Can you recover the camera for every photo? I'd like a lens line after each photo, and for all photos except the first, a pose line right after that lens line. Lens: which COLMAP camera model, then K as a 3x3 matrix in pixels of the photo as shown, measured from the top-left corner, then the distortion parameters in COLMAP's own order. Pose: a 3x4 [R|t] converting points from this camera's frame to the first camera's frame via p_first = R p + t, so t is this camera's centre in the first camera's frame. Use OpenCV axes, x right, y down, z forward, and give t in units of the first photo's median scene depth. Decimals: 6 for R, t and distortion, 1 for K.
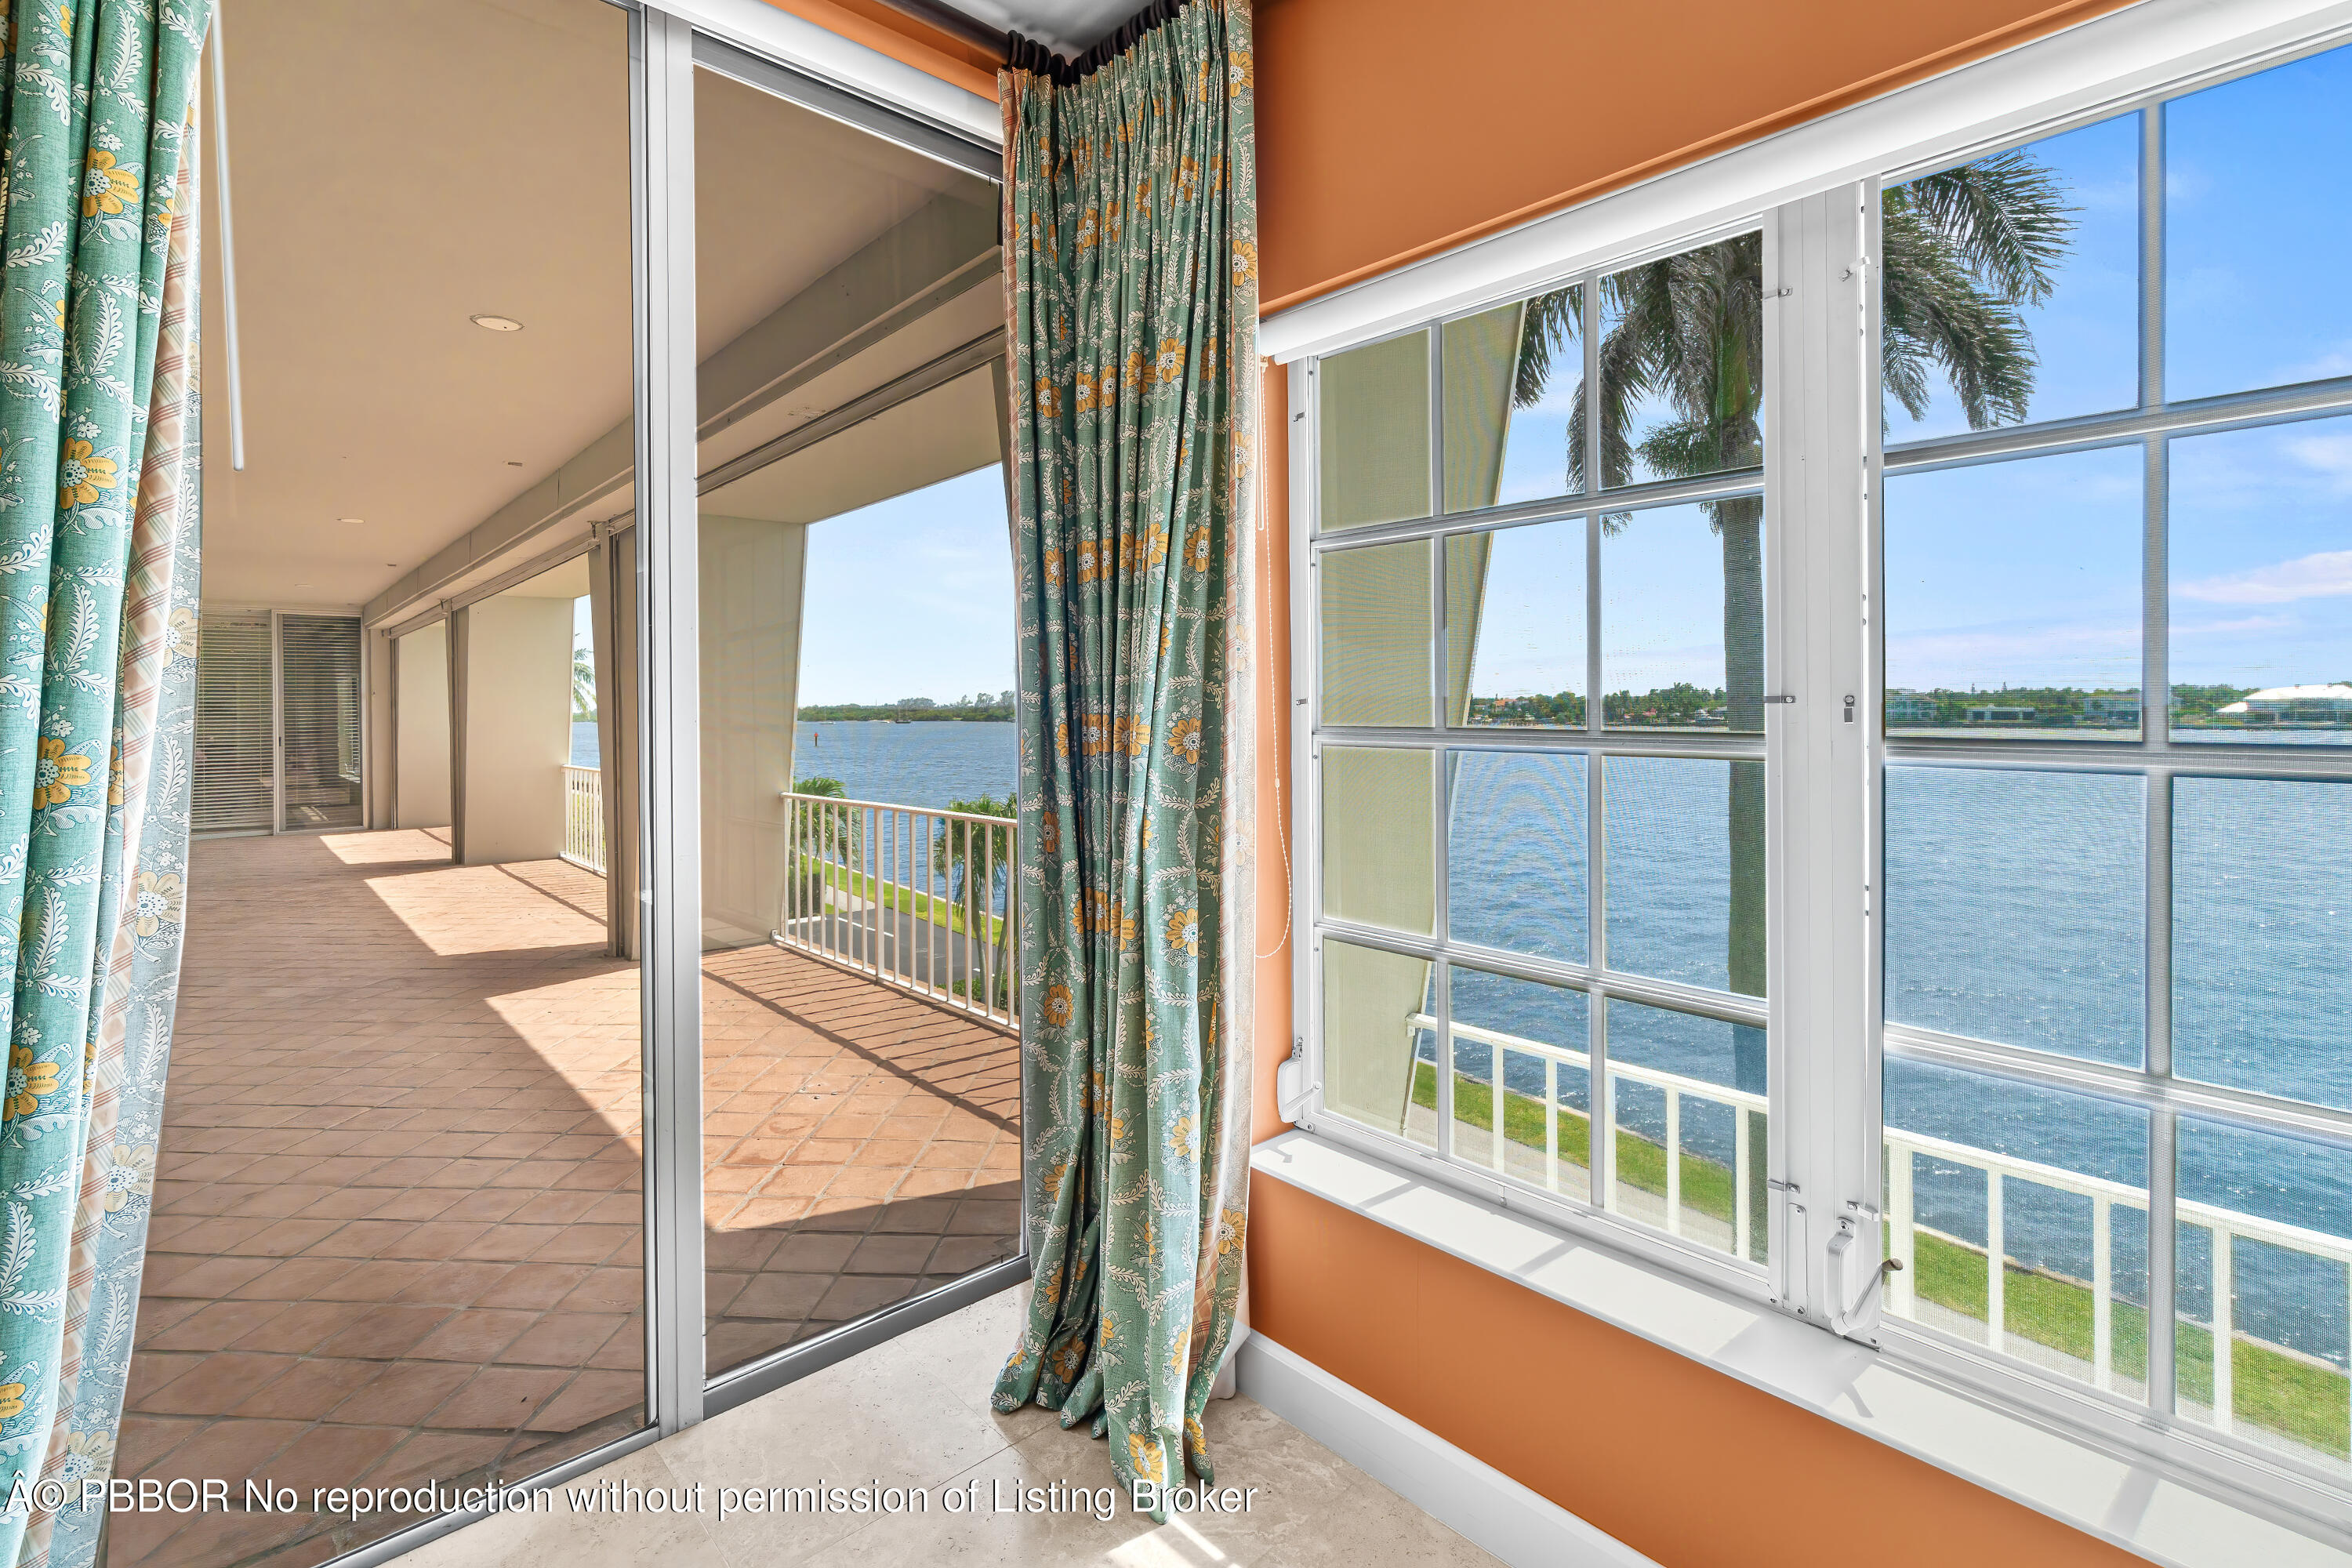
lens RADIAL K [[1063.9, 0, 1180.1], [0, 1063.9, 703.3], [0, 0, 1]] dist [0.000194, -0.000071]
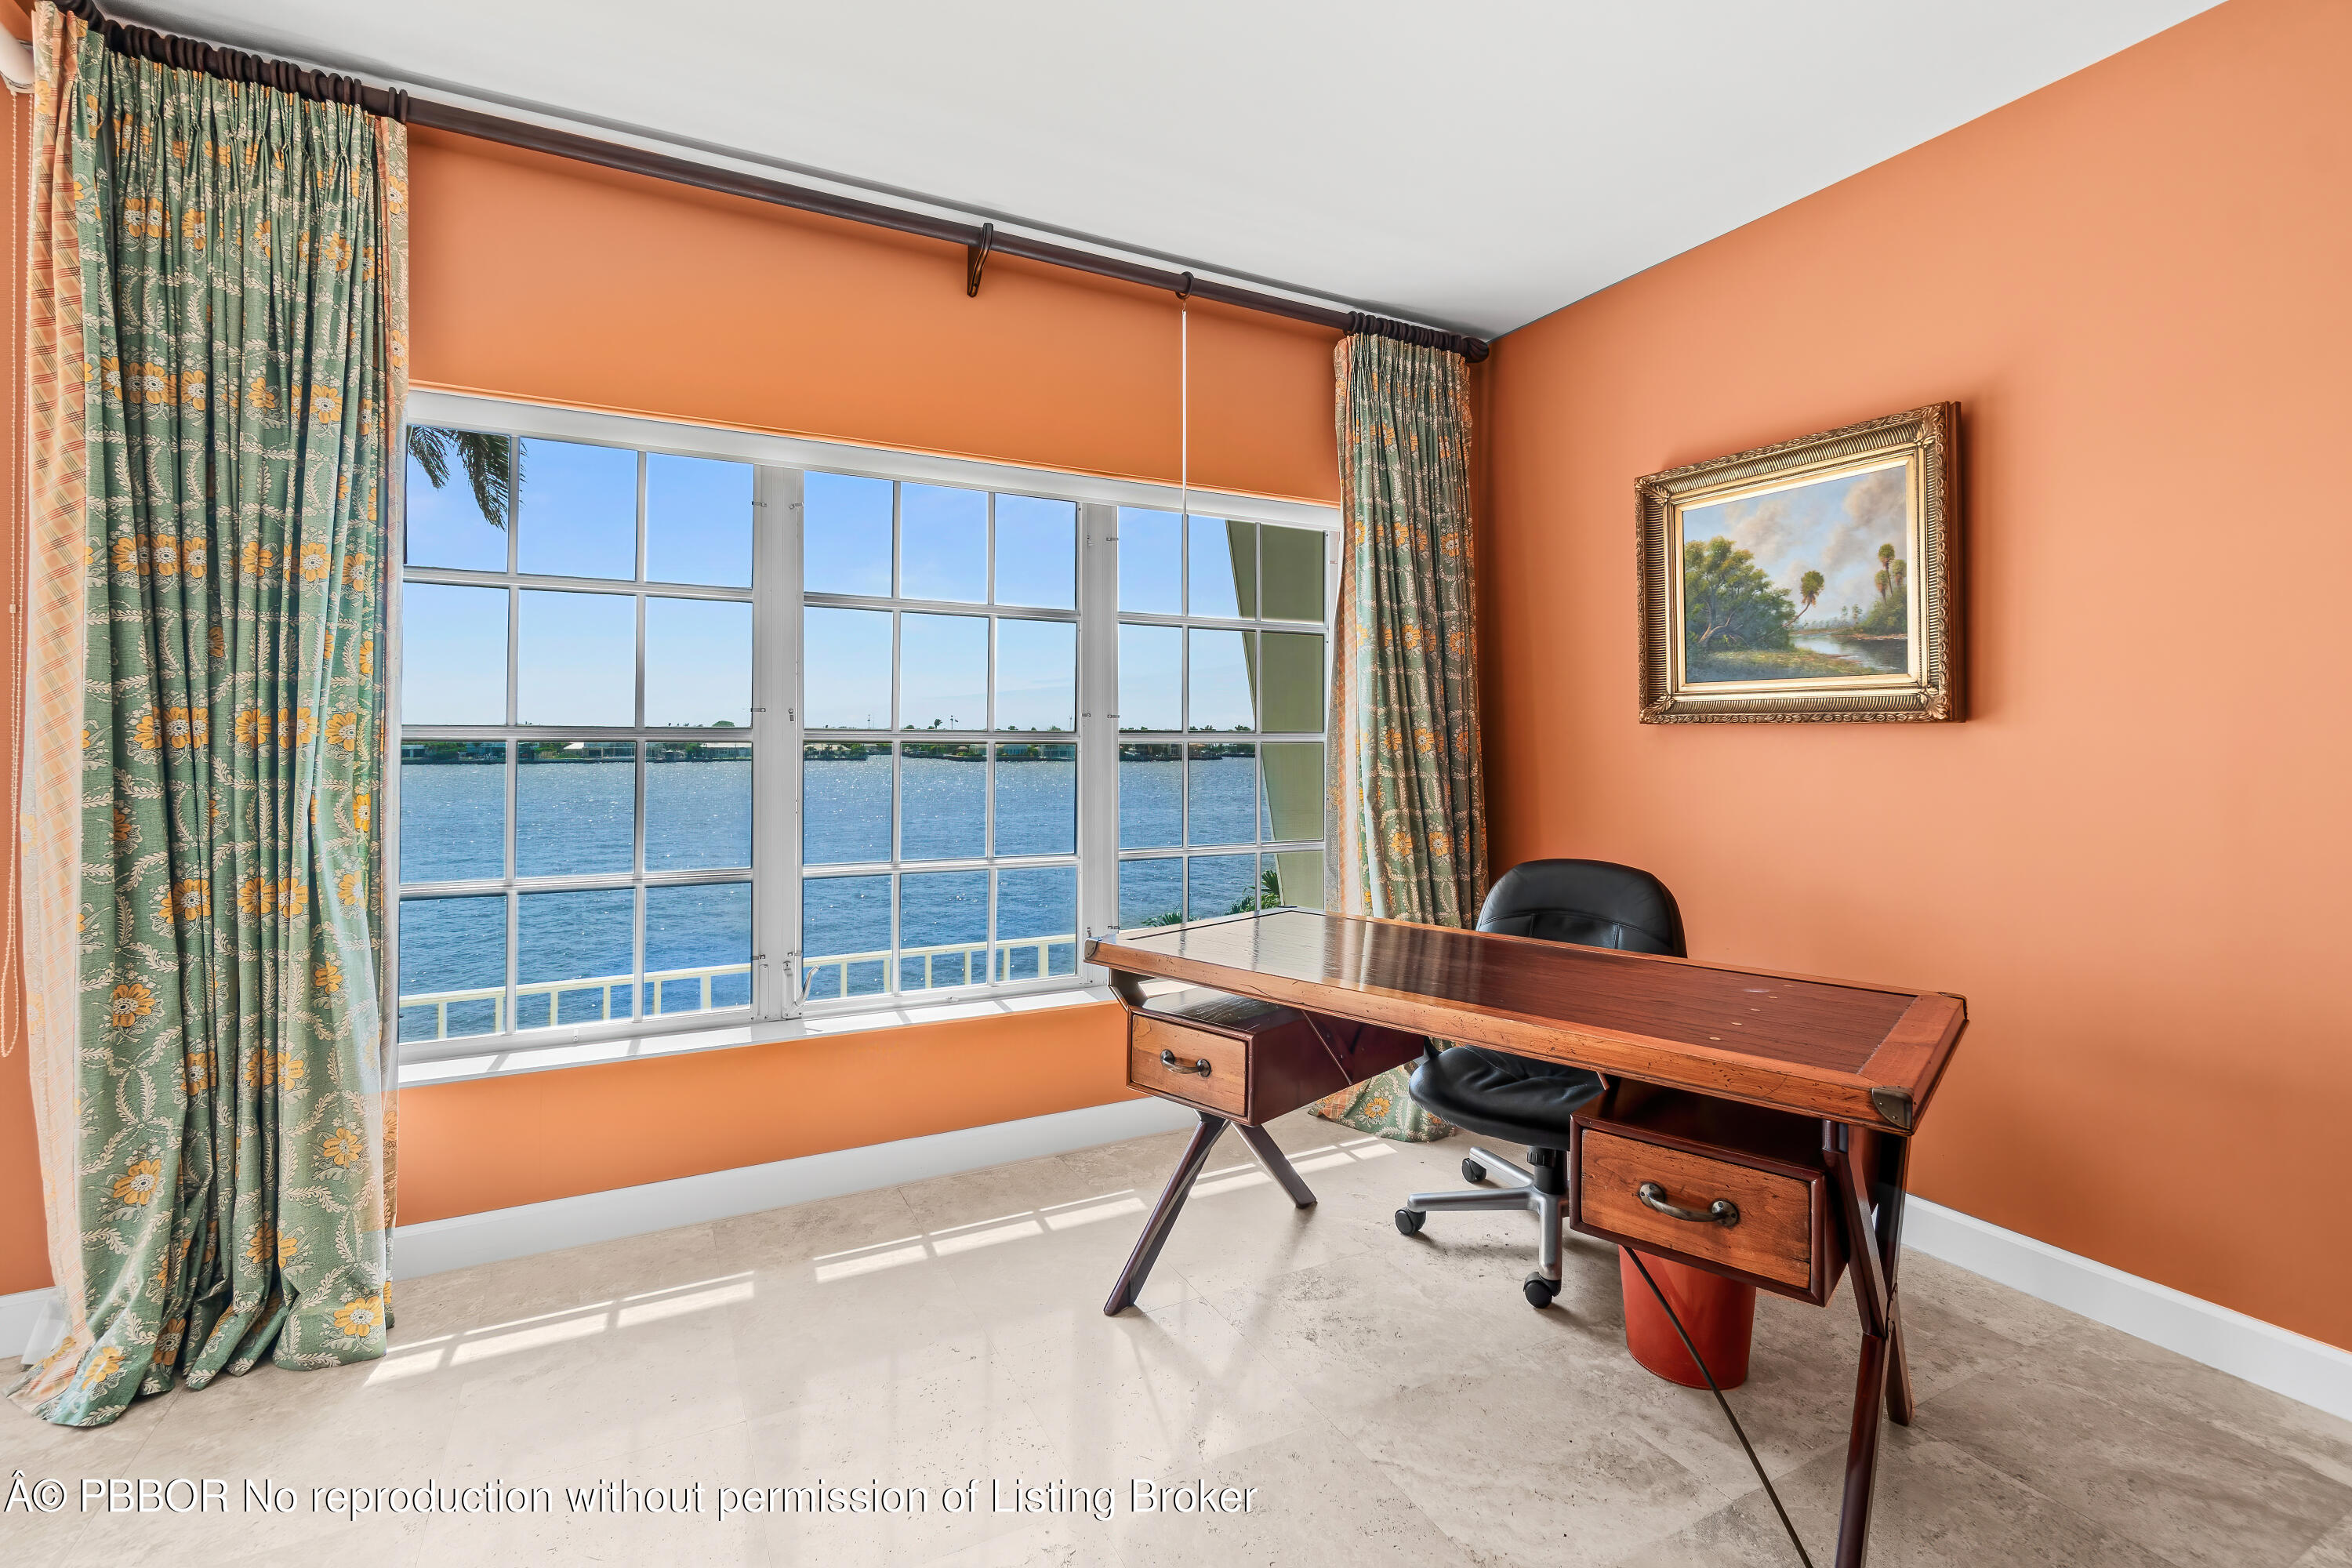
lens RADIAL K [[1063.9, 0, 1180.1], [0, 1063.9, 703.3], [0, 0, 1]] dist [0.000194, -0.000071]
pose [[0.254027, 0.042600, 0.966258, -0.878040], [-0.003545, 0.999064, -0.043114, 0.050213], [-0.967191, 0.007527, 0.253940, -0.193540]]
